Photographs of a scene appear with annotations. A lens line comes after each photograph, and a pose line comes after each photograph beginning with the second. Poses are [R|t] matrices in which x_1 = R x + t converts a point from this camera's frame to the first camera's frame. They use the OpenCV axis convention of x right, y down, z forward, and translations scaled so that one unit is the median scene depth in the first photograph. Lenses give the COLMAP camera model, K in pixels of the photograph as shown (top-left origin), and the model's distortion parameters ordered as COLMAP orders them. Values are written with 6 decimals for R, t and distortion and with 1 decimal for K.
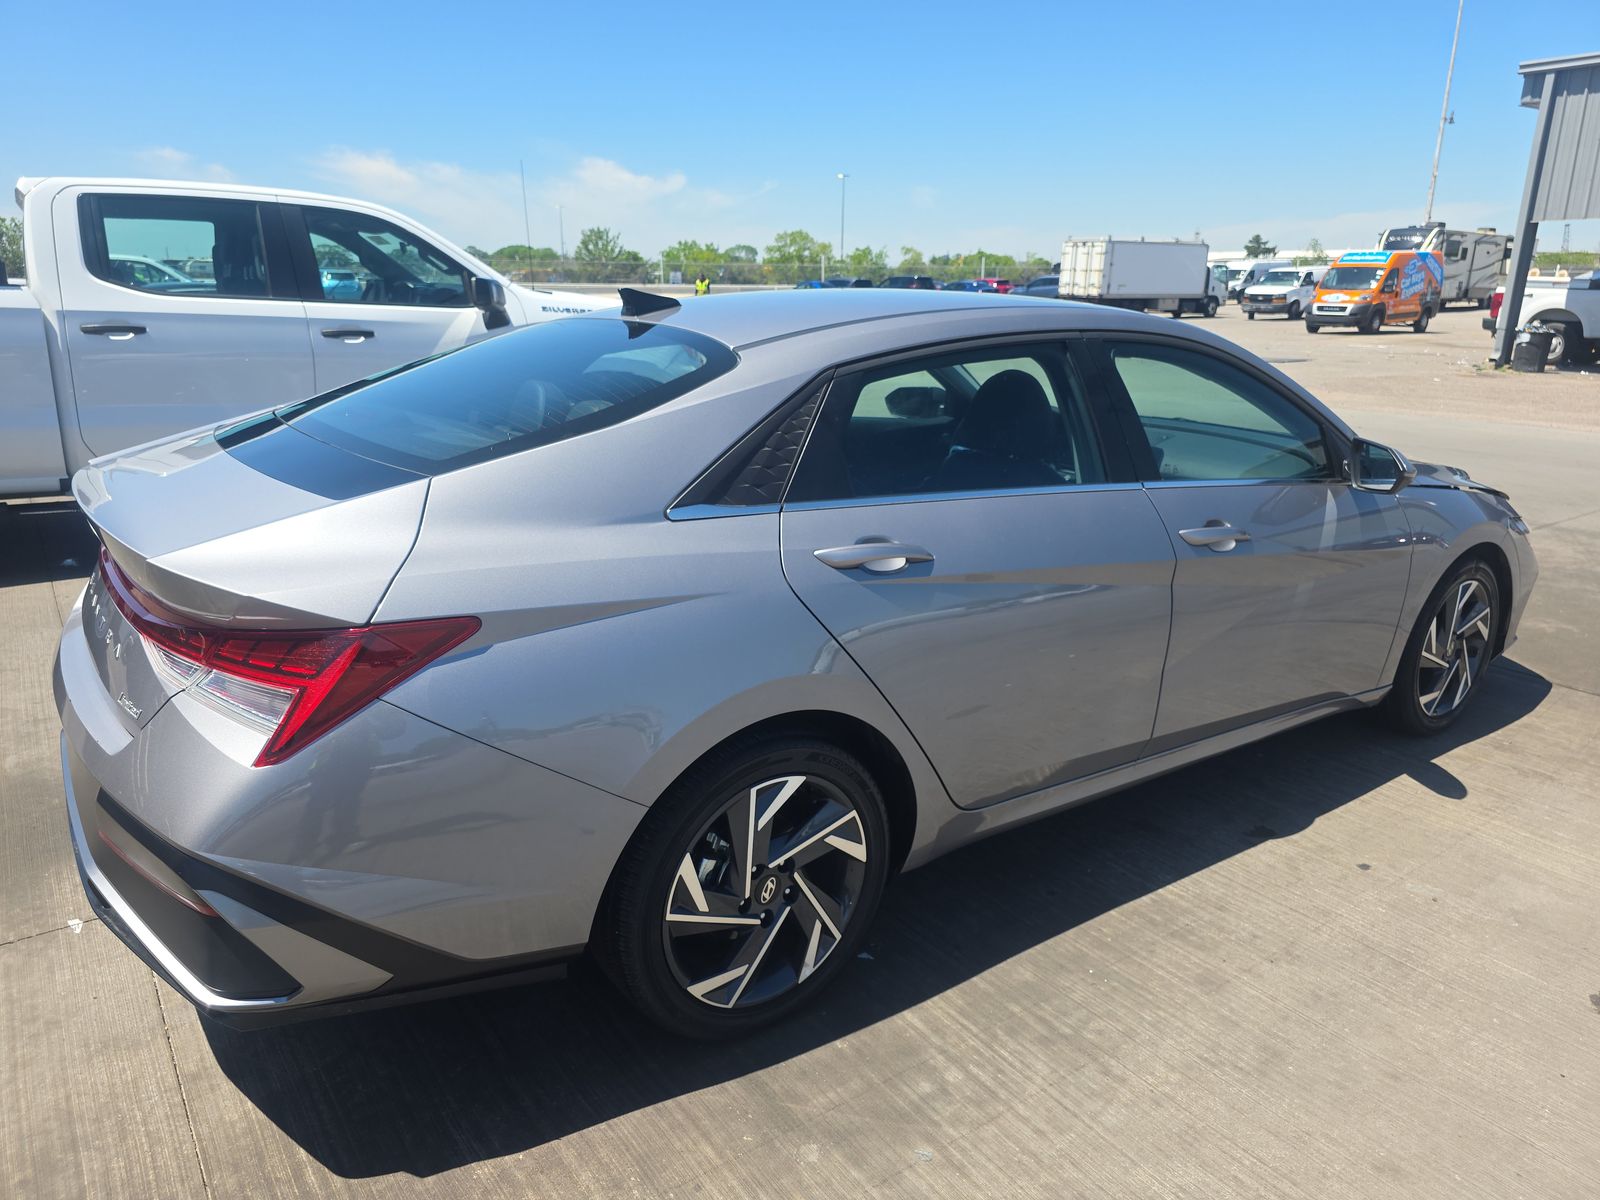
lens RADIAL K [[1131.8, 0, 788.1], [0, 1131.8, 598.4], [0, 0, 1]] dist [-0.024115, 0.005489]
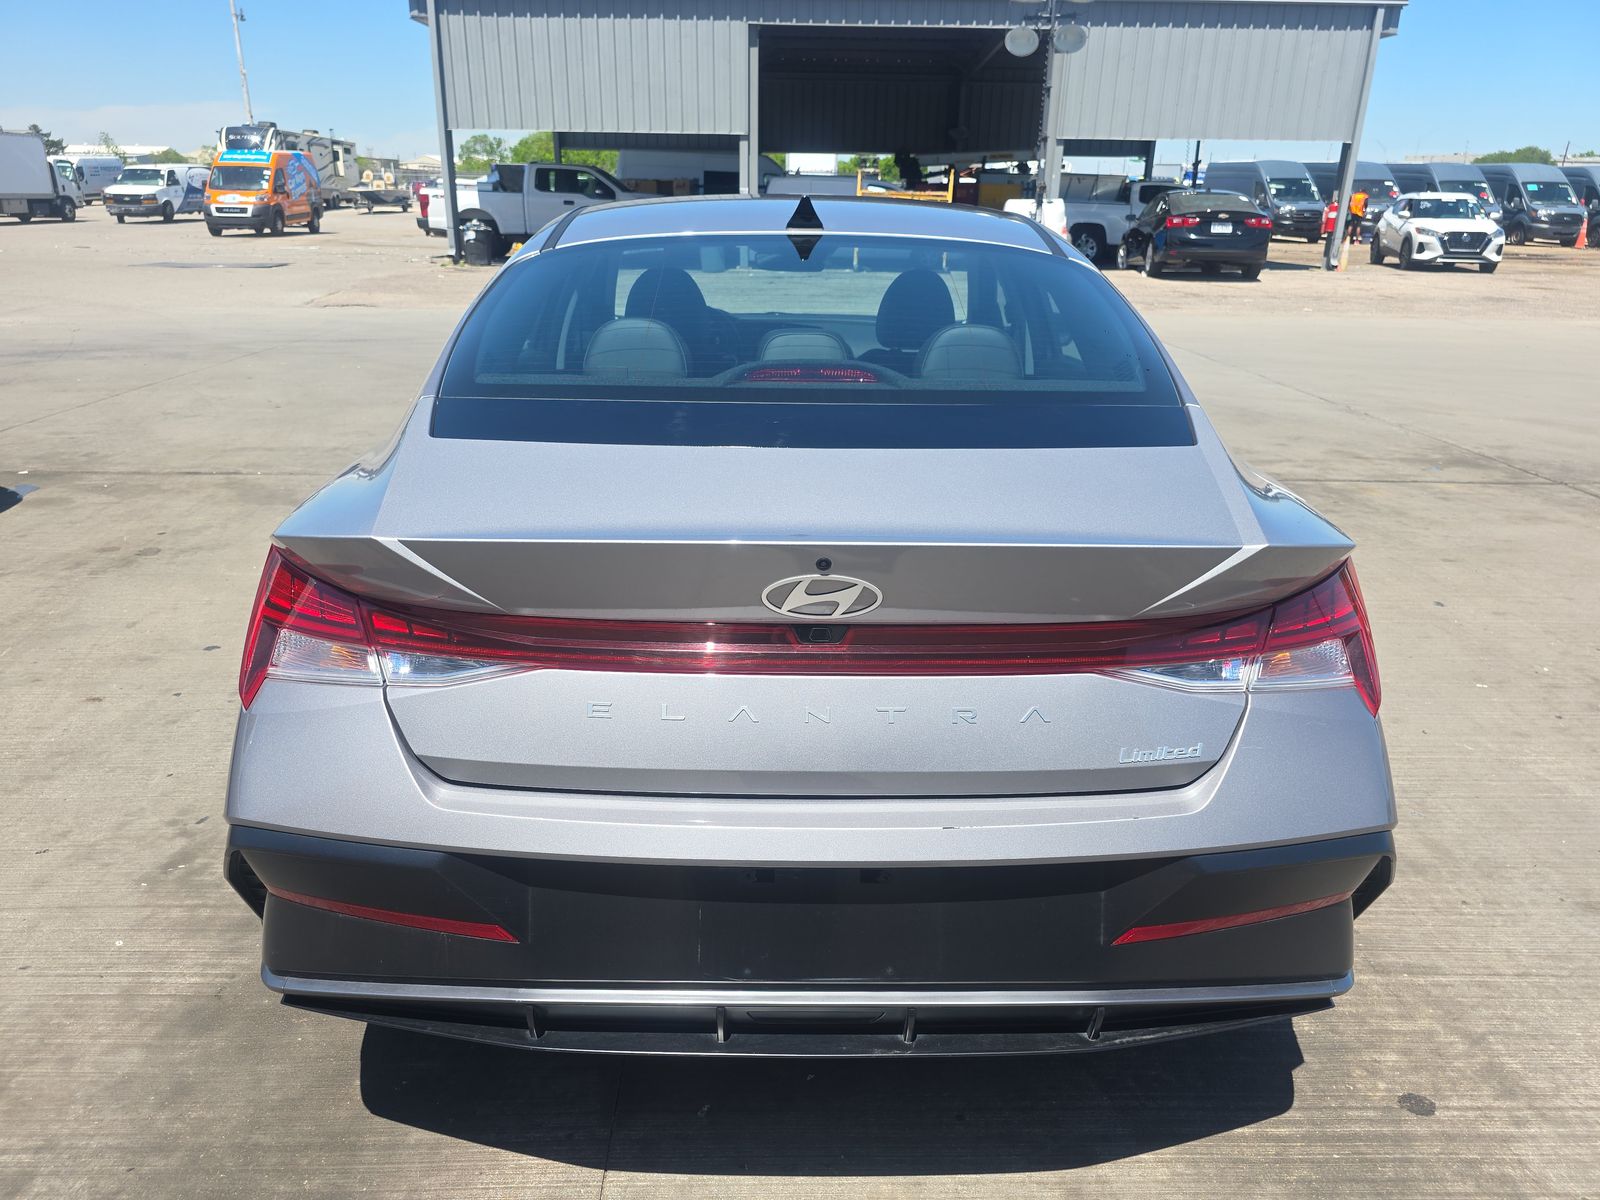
lens RADIAL K [[1131.8, 0, 793.9], [0, 1131.8, 601.3], [0, 0, 1]] dist [-0.024115, 0.005489]
pose [[0.558718, -0.270962, 0.783846, -0.094058], [0.203847, 0.960997, 0.186899, -0.014693], [-0.803916, 0.055361, 0.592161, 0.052414]]
